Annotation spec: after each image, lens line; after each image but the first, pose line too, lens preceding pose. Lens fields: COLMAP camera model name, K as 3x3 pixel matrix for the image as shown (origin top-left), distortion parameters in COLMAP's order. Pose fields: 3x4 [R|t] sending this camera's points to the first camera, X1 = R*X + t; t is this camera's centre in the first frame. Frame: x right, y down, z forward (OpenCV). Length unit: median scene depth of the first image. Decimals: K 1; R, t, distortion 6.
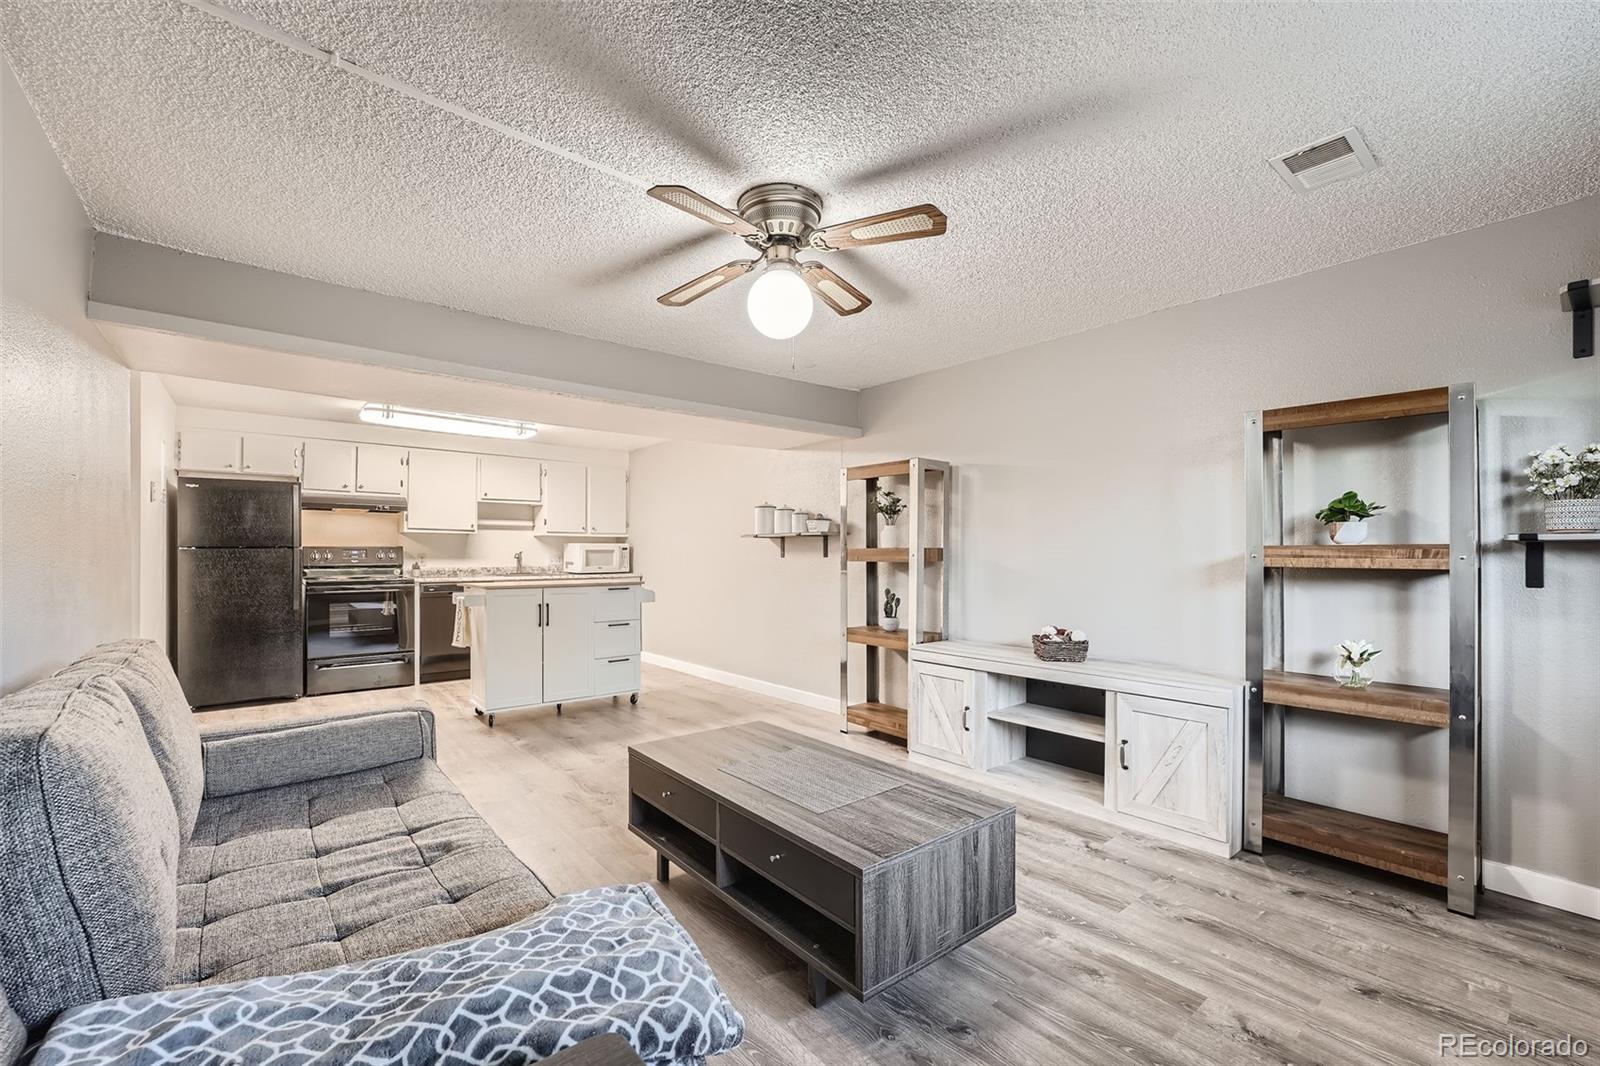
lens RADIAL K [[662.8, 0, 799.0], [0, 662.8, 554.8], [0, 0, 1]] dist [-0.026907, 0.004669]
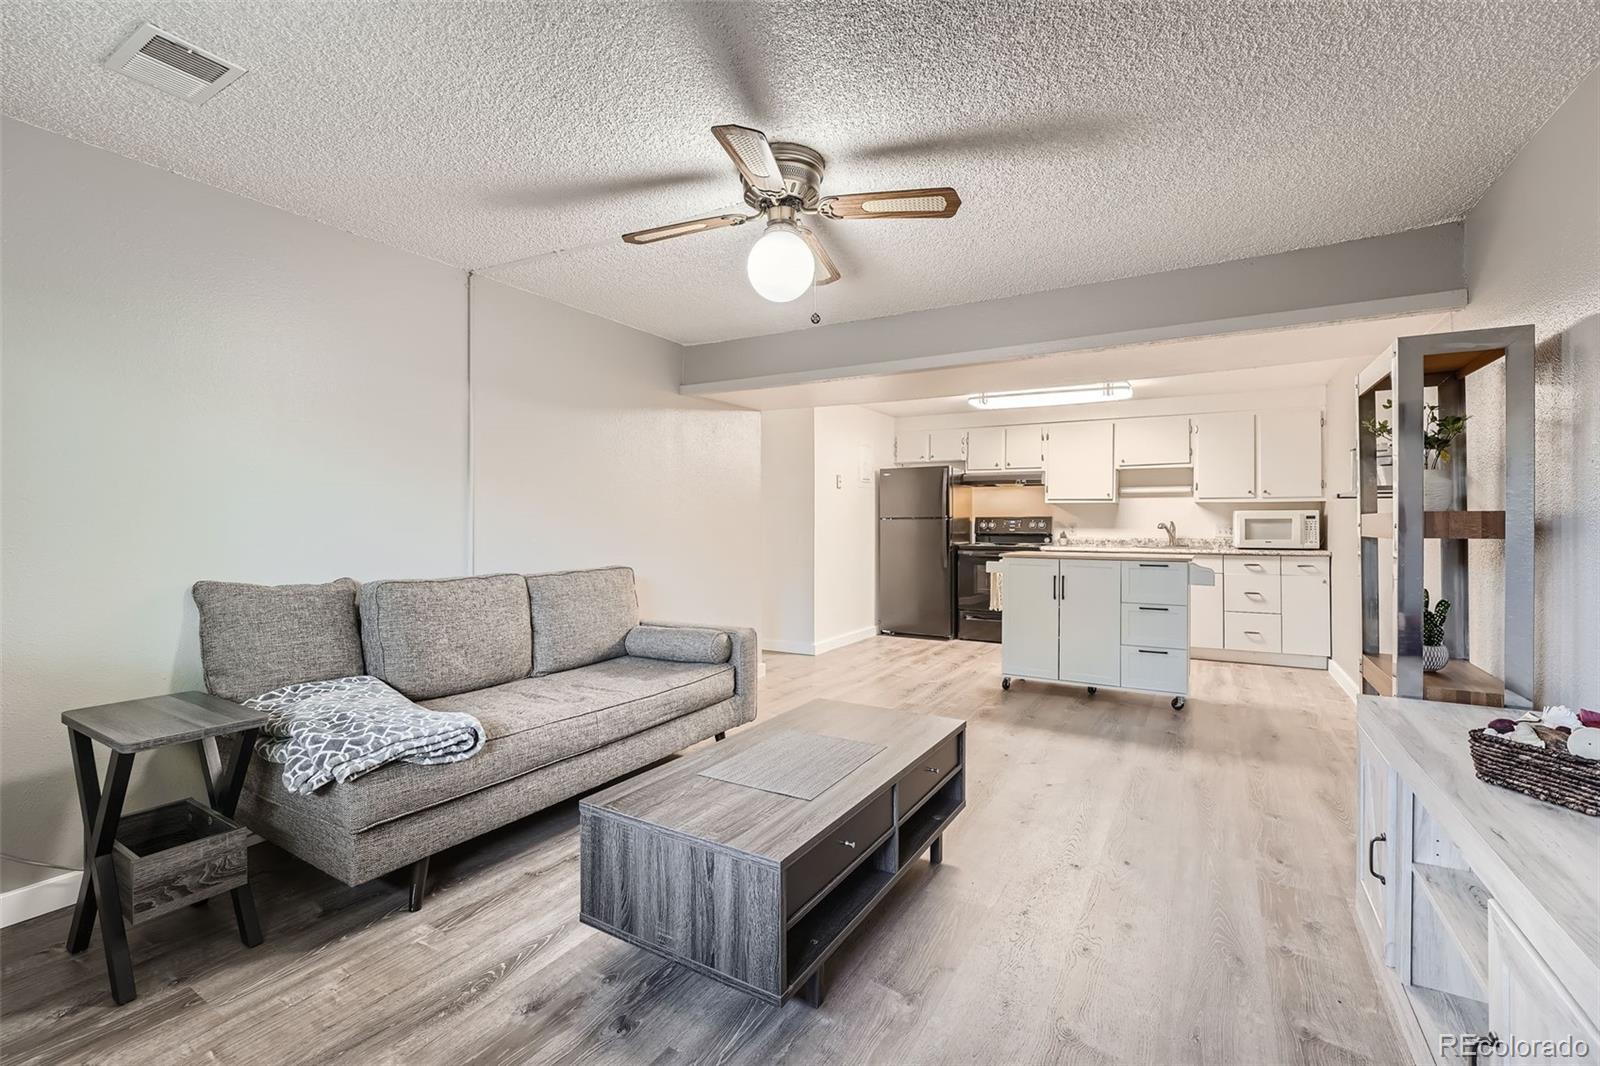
lens RADIAL K [[699.4, 0, 792.2], [0, 699.4, 525.4], [0, 0, 1]] dist [-0.014373, -0.001002]
pose [[0.333753, 0.004025, -0.942652, 0.382029], [-0.004639, 0.999986, 0.002627, 0.000762], [0.942649, 0.003496, 0.333767, 0.269309]]
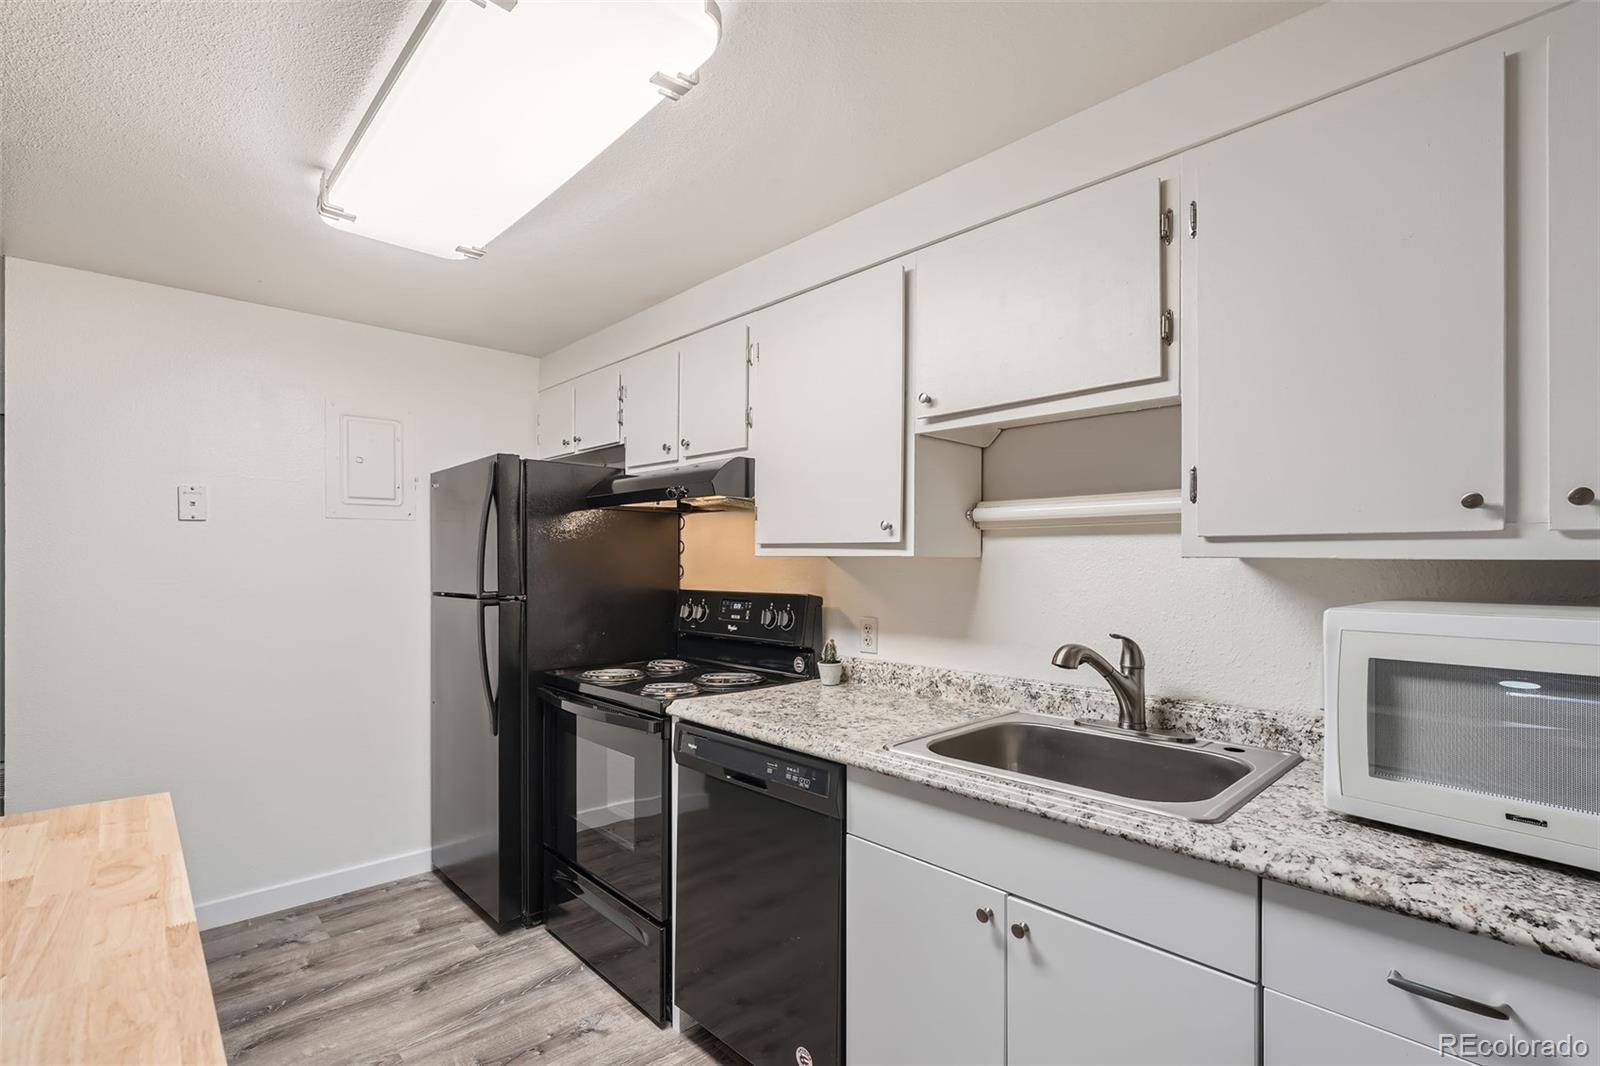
lens RADIAL K [[735.2, 0, 788.0], [0, 735.2, 562.6], [0, 0, 1]] dist [-0.009432, 0.001832]
pose [[0.050367, 0.001246, -0.998730, -0.243276], [-0.005447, 0.999985, 0.000973, -0.036422], [0.998716, 0.005391, 0.050373, 1.149863]]
